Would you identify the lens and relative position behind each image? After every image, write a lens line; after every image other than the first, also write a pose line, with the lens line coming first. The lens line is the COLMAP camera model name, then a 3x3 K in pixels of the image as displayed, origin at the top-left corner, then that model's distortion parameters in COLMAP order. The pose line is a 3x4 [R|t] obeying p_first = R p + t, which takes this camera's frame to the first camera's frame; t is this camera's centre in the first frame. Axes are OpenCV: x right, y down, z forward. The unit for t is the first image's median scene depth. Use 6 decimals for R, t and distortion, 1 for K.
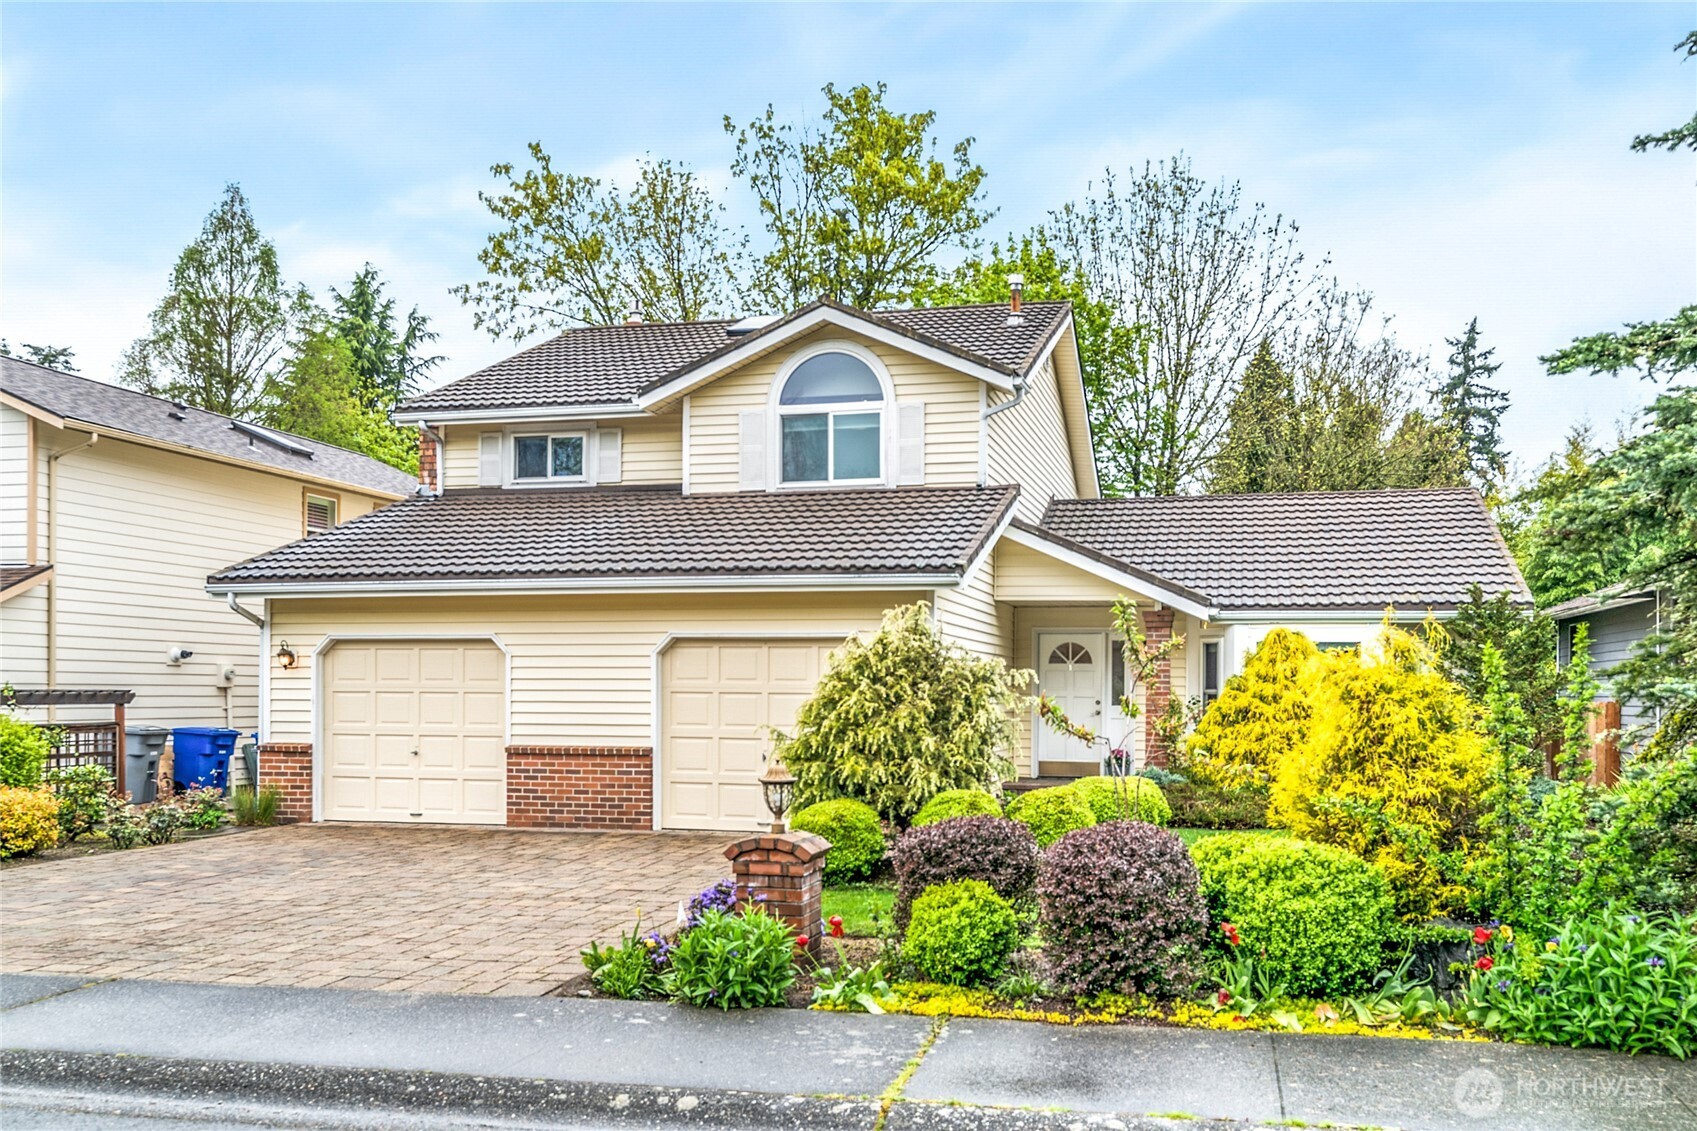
lens RADIAL K [[1529.4, 0, 850.5], [0, 1529.4, 697.2], [0, 0, 1]] dist [0.012213, 0.013050]
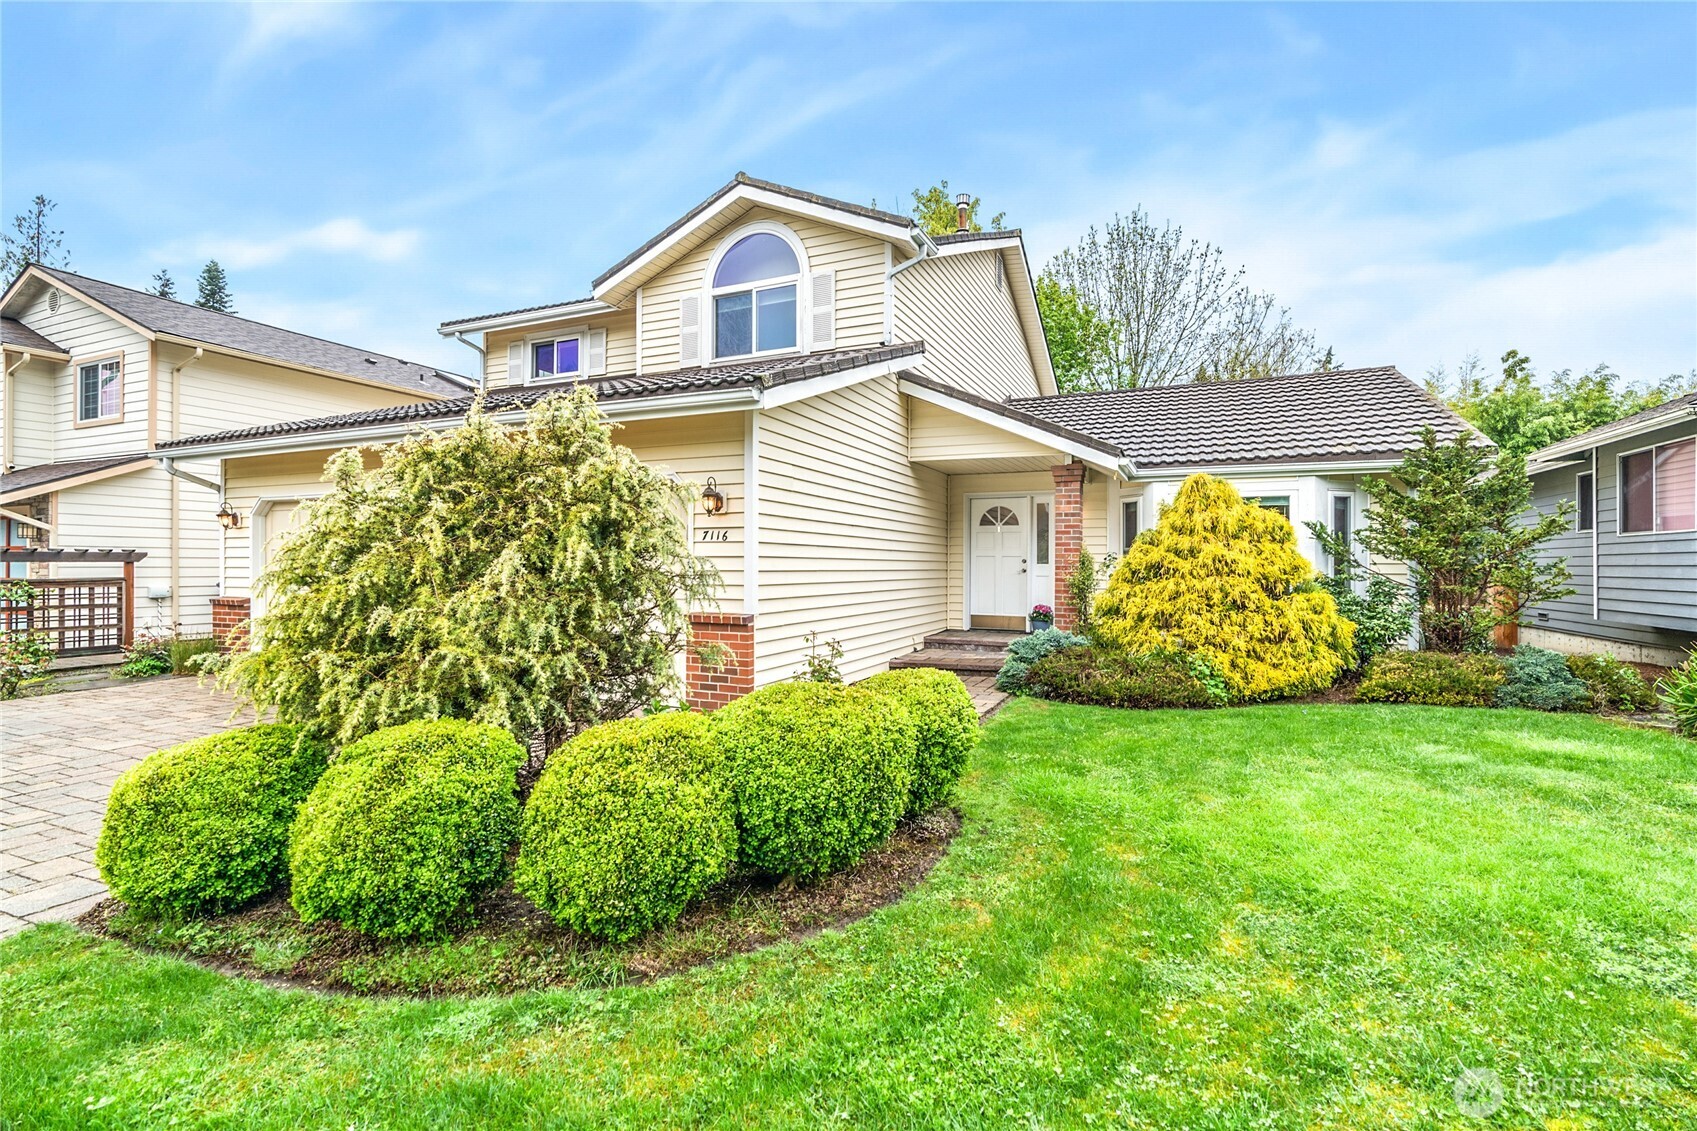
lens RADIAL K [[780.0, 0, 850.8], [0, 780.0, 563.0], [0, 0, 1]] dist [-0.001674, 0.001097]
pose [[0.986968, -0.002199, -0.160904, 0.141831], [0.001232, 0.999981, -0.006112, 0.008722], [0.160914, 0.005834, 0.986951, 0.479003]]
